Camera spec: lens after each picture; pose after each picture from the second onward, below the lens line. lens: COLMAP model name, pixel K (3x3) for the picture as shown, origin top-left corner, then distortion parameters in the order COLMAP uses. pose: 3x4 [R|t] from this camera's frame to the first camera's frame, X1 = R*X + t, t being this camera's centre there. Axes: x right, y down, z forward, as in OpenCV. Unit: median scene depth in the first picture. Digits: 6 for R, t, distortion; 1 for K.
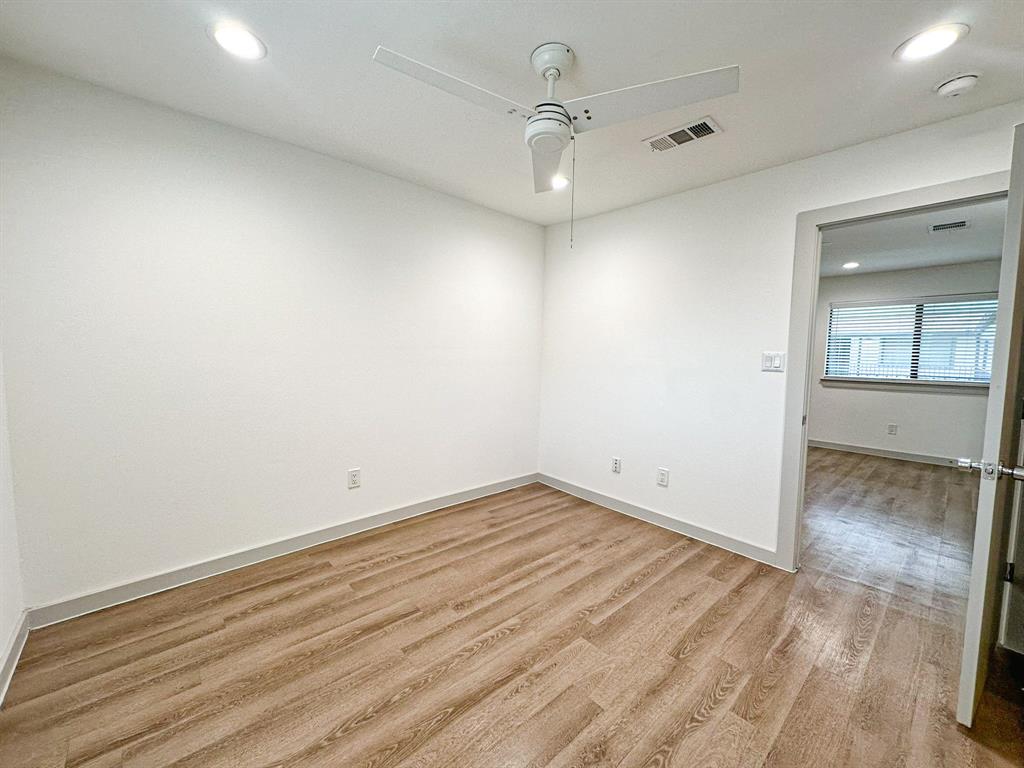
lens RADIAL K [[408.0, 0, 511.3], [0, 408.0, 382.2], [0, 0, 1]] dist [-0.000254, 0.000265]
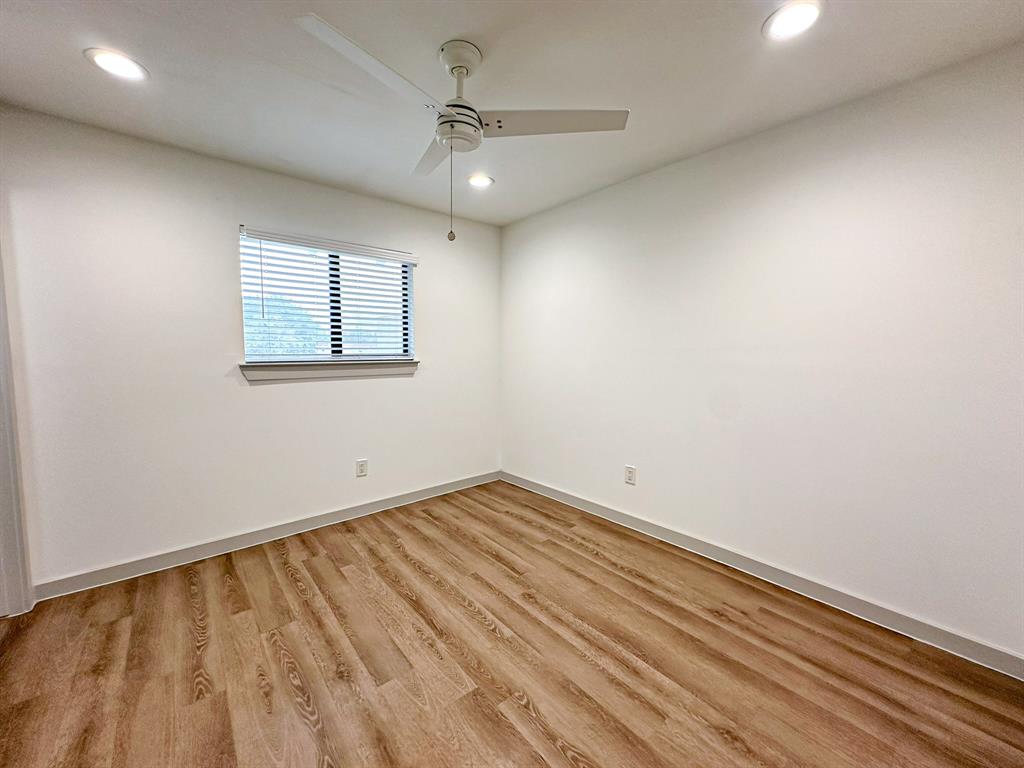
lens RADIAL K [[408.0, 0, 511.3], [0, 408.0, 382.2], [0, 0, 1]] dist [-0.000254, 0.000265]
pose [[-0.033489, 0.058623, -0.997718, 0.768651], [-0.086885, 0.994328, 0.061340, -0.045266], [0.995655, 0.088741, -0.028206, 0.821882]]
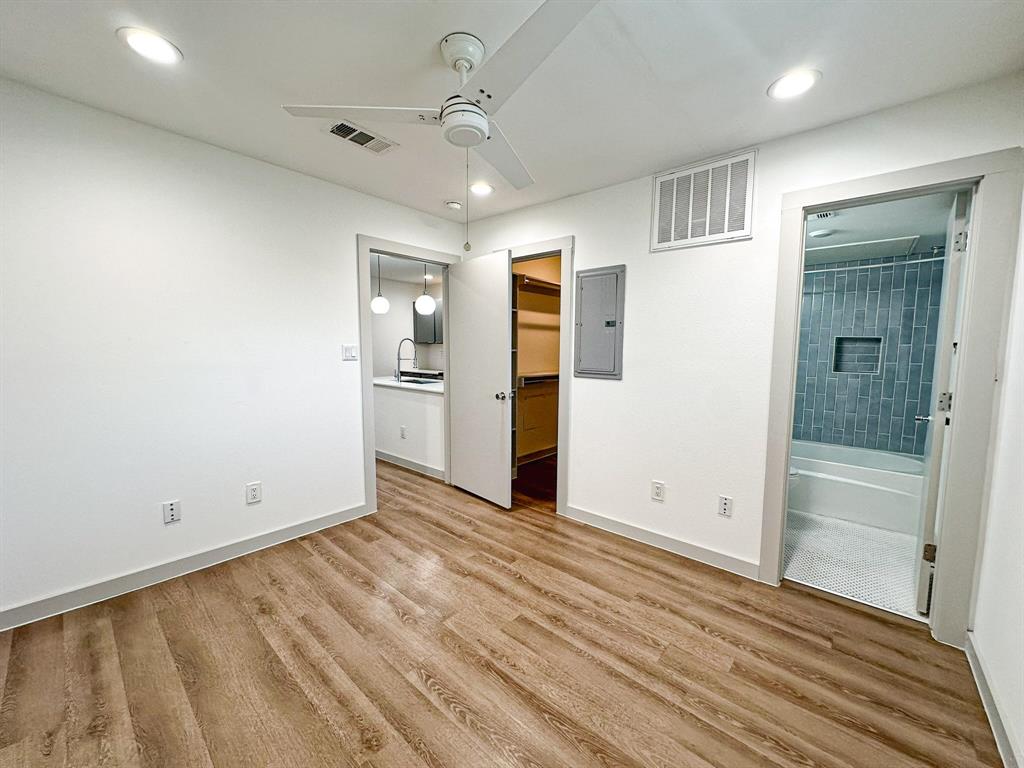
lens RADIAL K [[408.0, 0, 511.3], [0, 408.0, 382.2], [0, 0, 1]] dist [-0.000254, 0.000265]
pose [[-0.113812, -0.107047, 0.987718, -0.642188], [0.066473, 0.991130, 0.115076, -0.072372], [-0.991276, 0.078754, -0.105687, 0.703224]]
